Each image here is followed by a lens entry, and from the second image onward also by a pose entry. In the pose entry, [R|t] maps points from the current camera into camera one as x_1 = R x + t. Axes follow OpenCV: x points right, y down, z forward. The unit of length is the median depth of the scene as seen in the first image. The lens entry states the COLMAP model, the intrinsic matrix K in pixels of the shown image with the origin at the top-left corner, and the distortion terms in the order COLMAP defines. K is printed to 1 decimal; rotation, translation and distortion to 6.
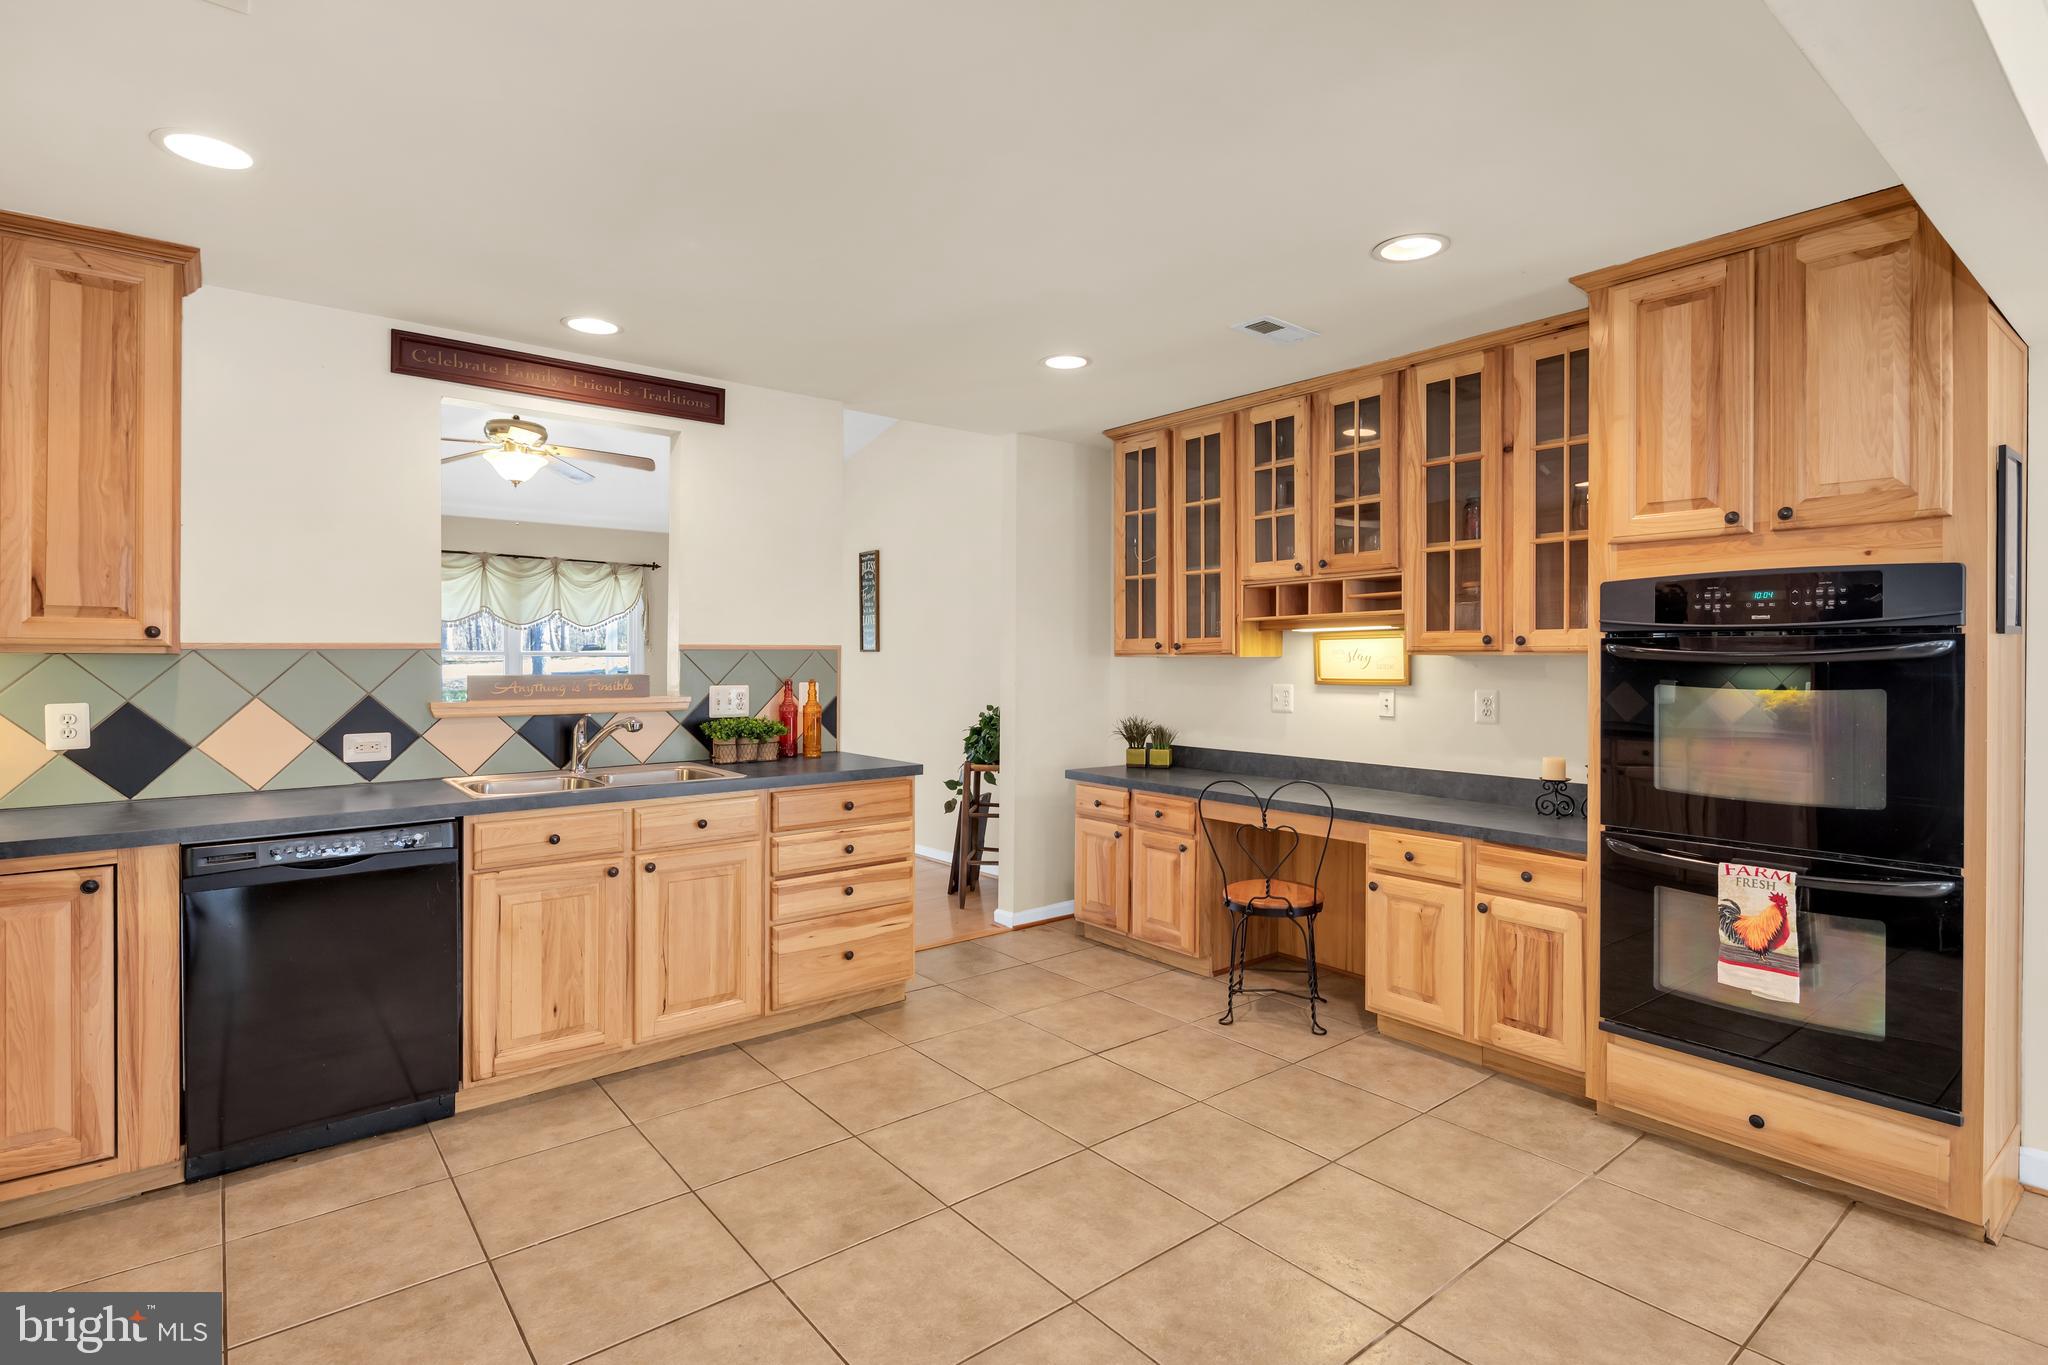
lens RADIAL K [[998.7, 0, 1028.1], [0, 998.7, 659.9], [0, 0, 1]] dist [0.005828, -0.005364]
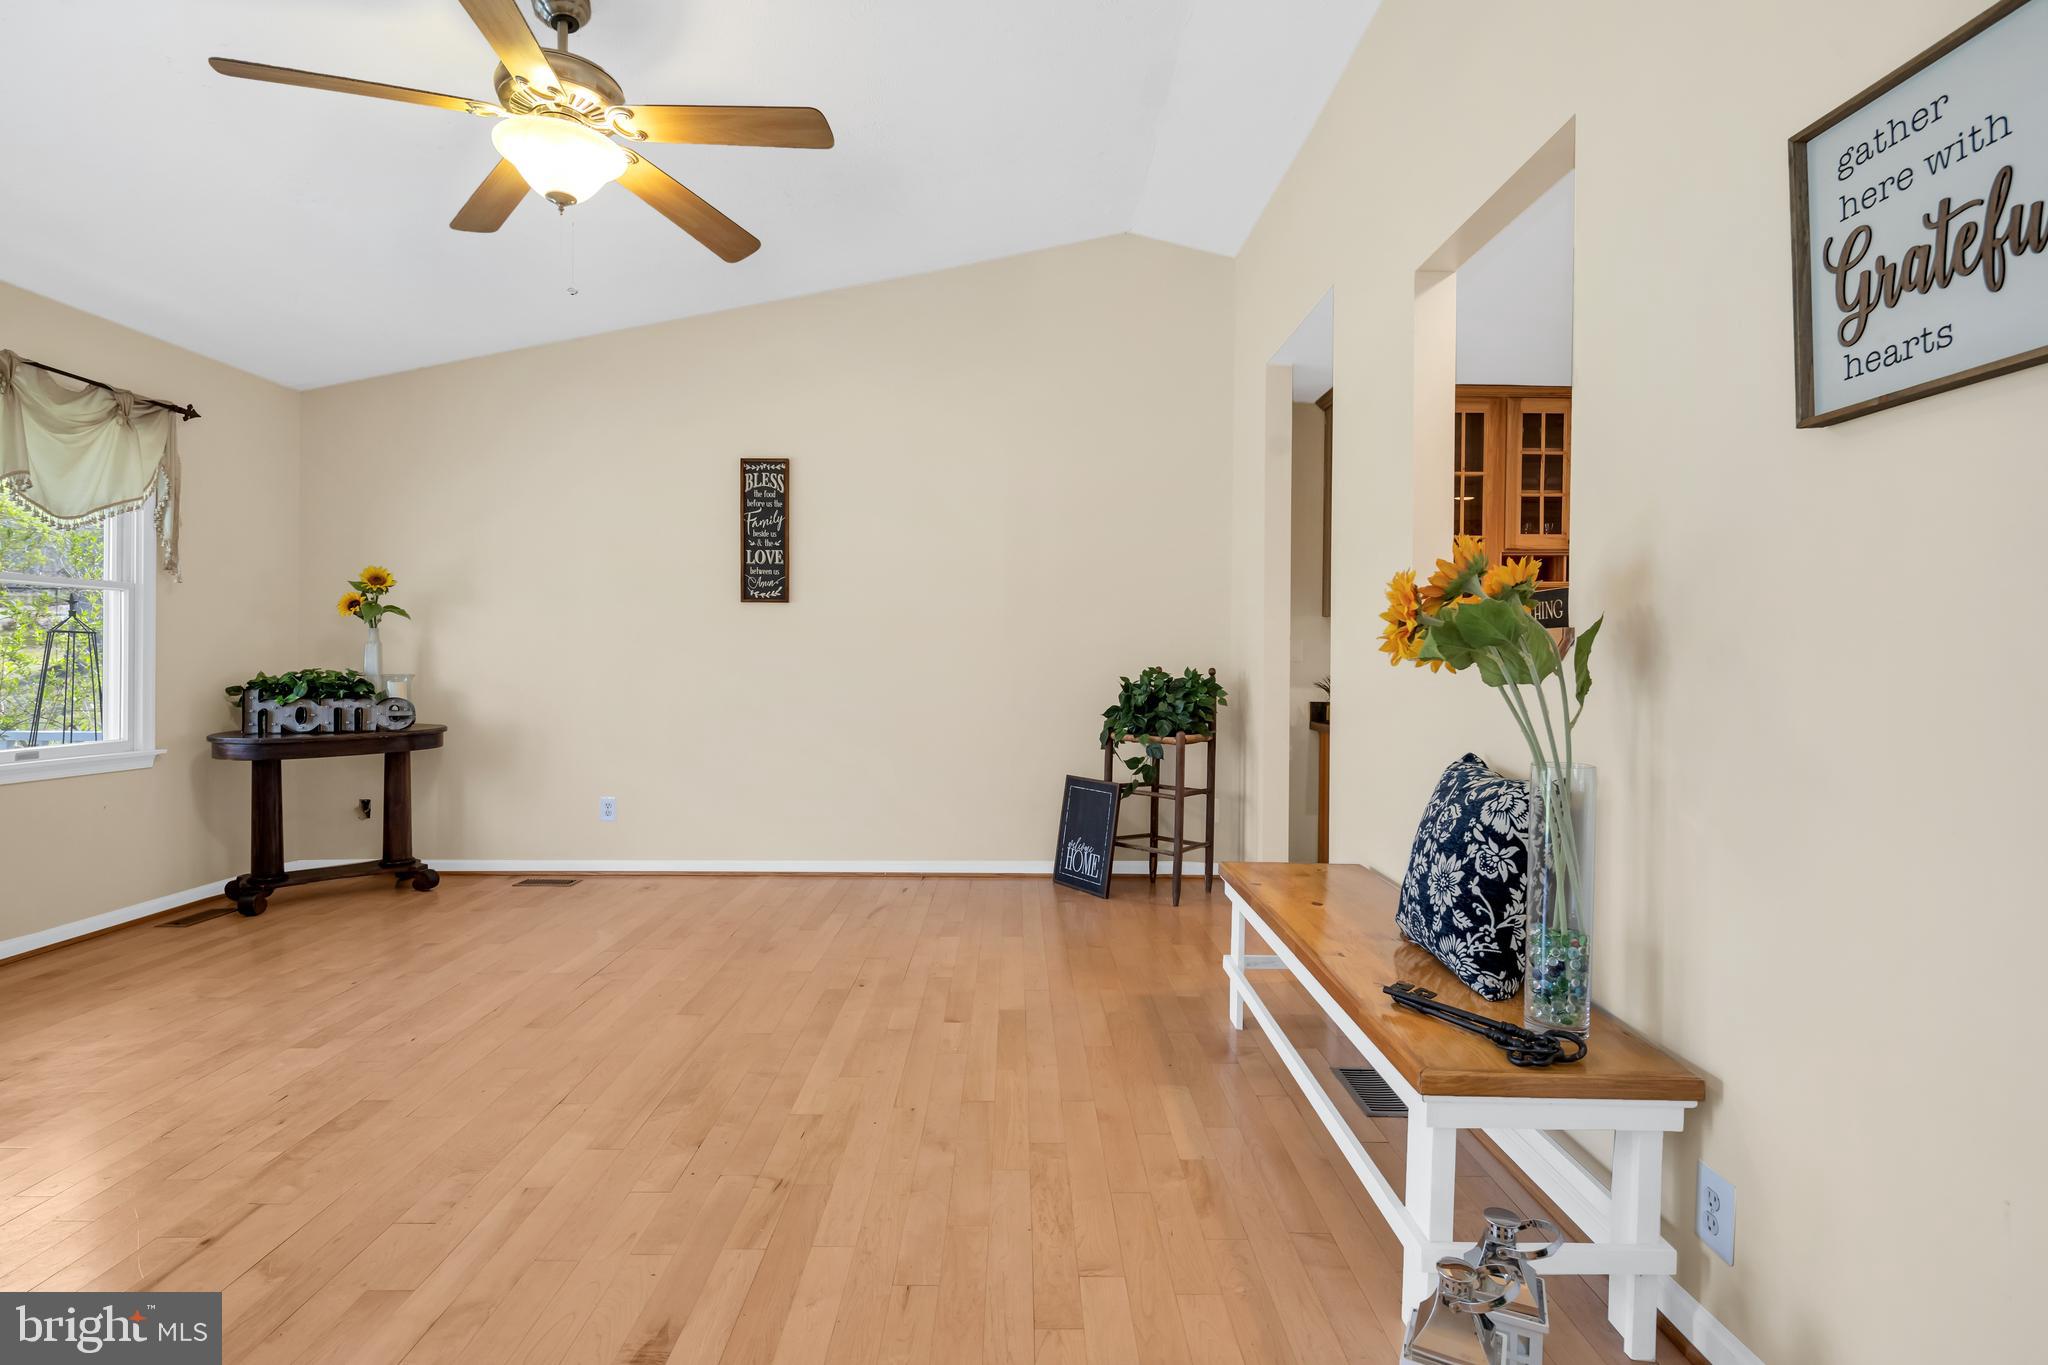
lens RADIAL K [[997.4, 0, 1025.8], [0, 997.4, 664.3], [0, 0, 1]] dist [0.006214, -0.008152]
pose [[0.616717, 0.001214, 0.787184, -1.330604], [-0.007717, 0.999960, 0.004503, 0.068398], [-0.787147, -0.008852, 0.616701, 0.951527]]
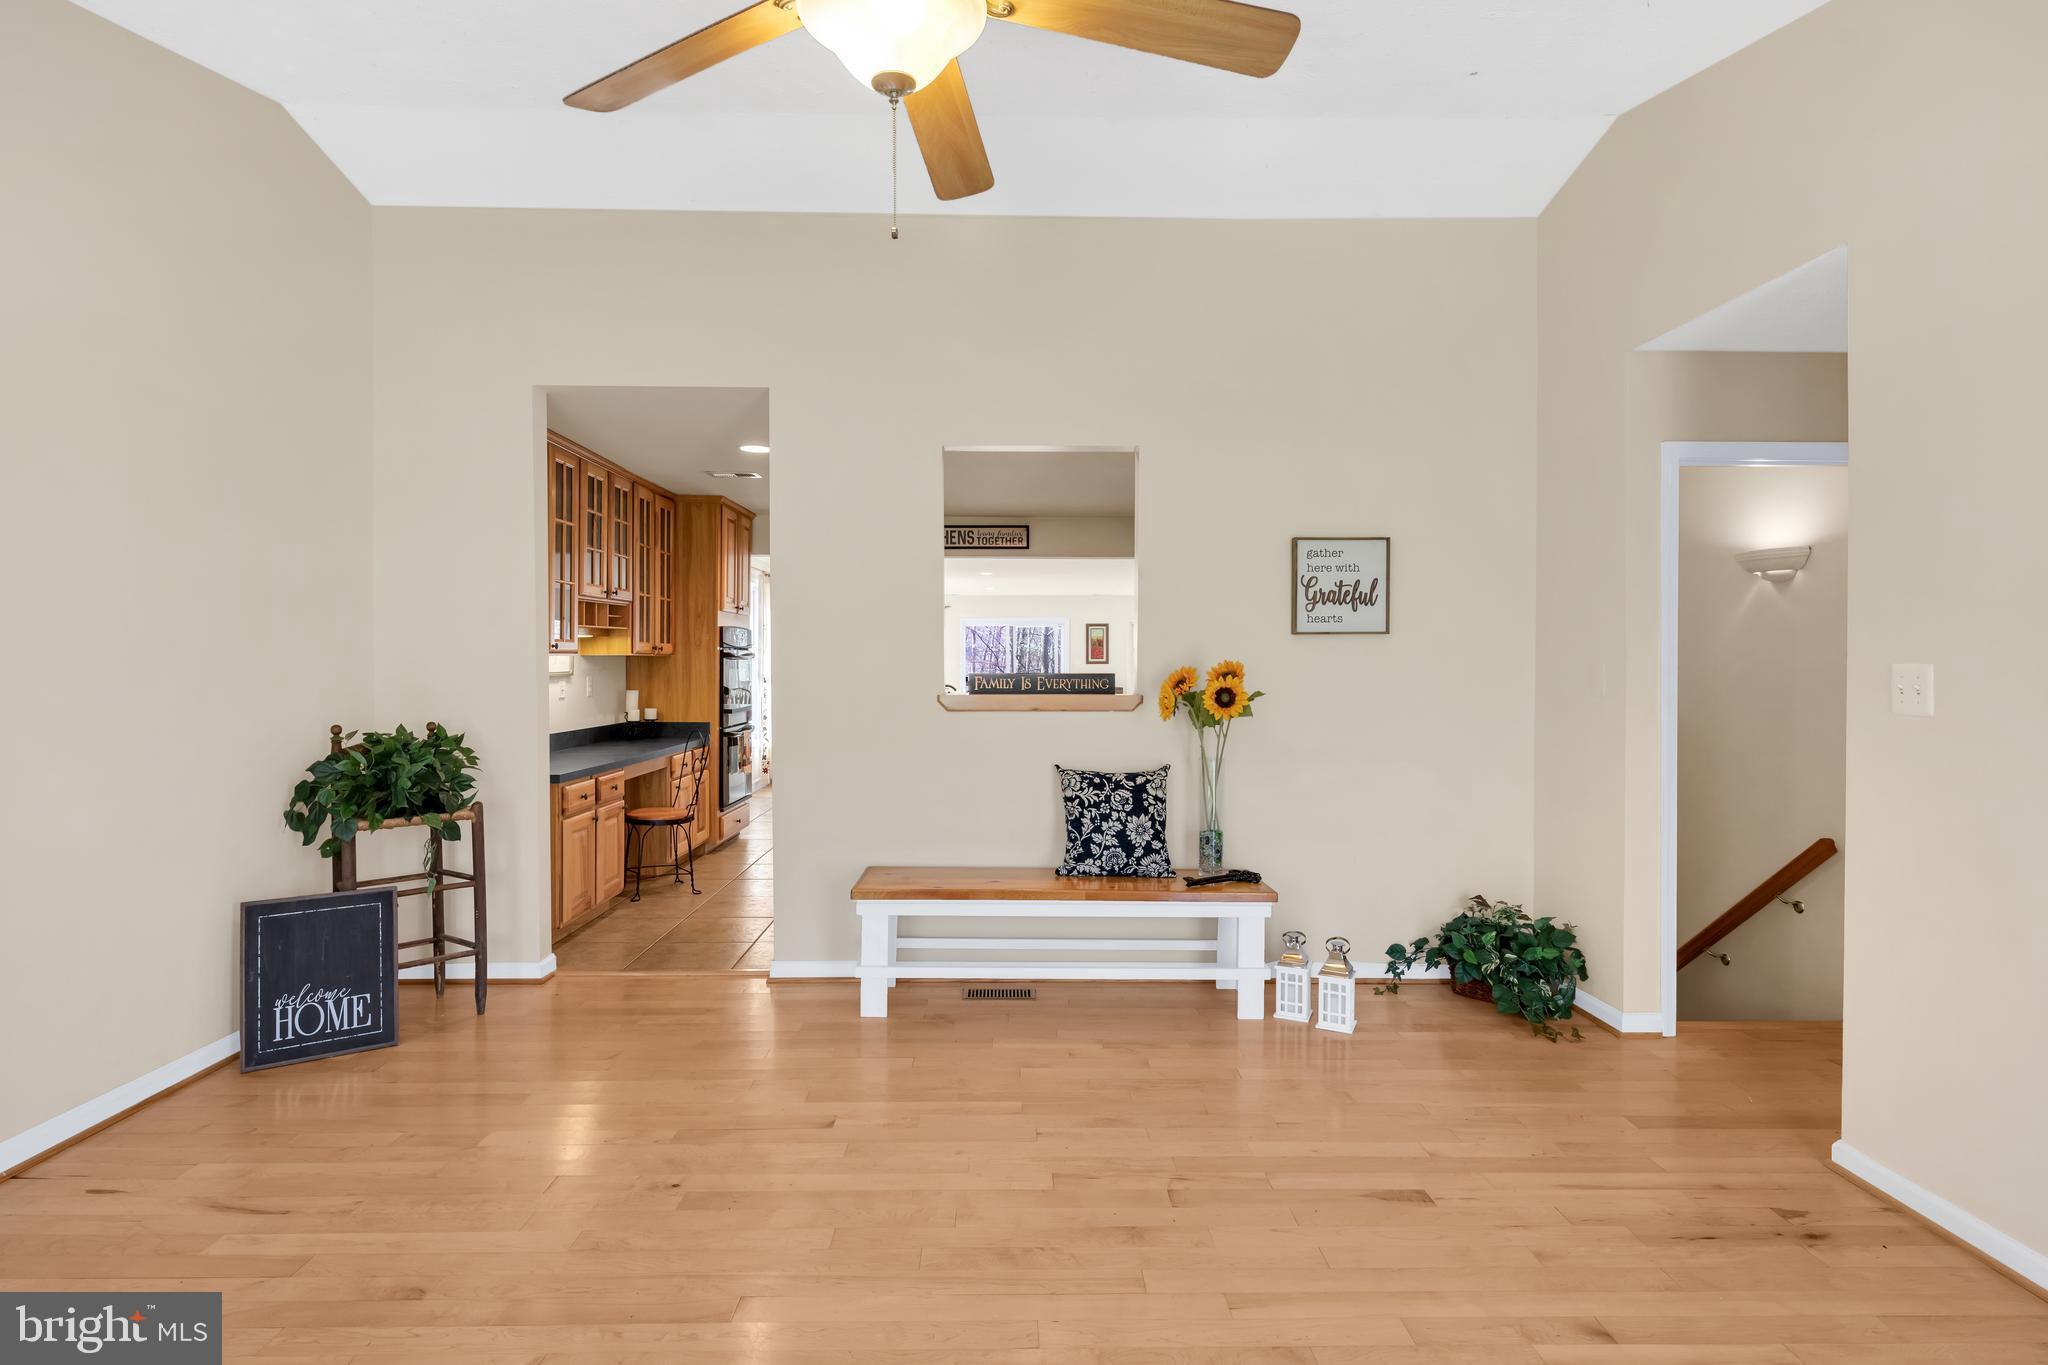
lens RADIAL K [[998.7, 0, 1028.1], [0, 998.7, 659.9], [0, 0, 1]] dist [0.005828, -0.005364]
pose [[-0.791139, -0.002004, 0.611633, -1.304874], [-0.003341, 0.999994, -0.001045, 0.002981], [-0.611628, -0.002870, -0.791141, 2.159942]]
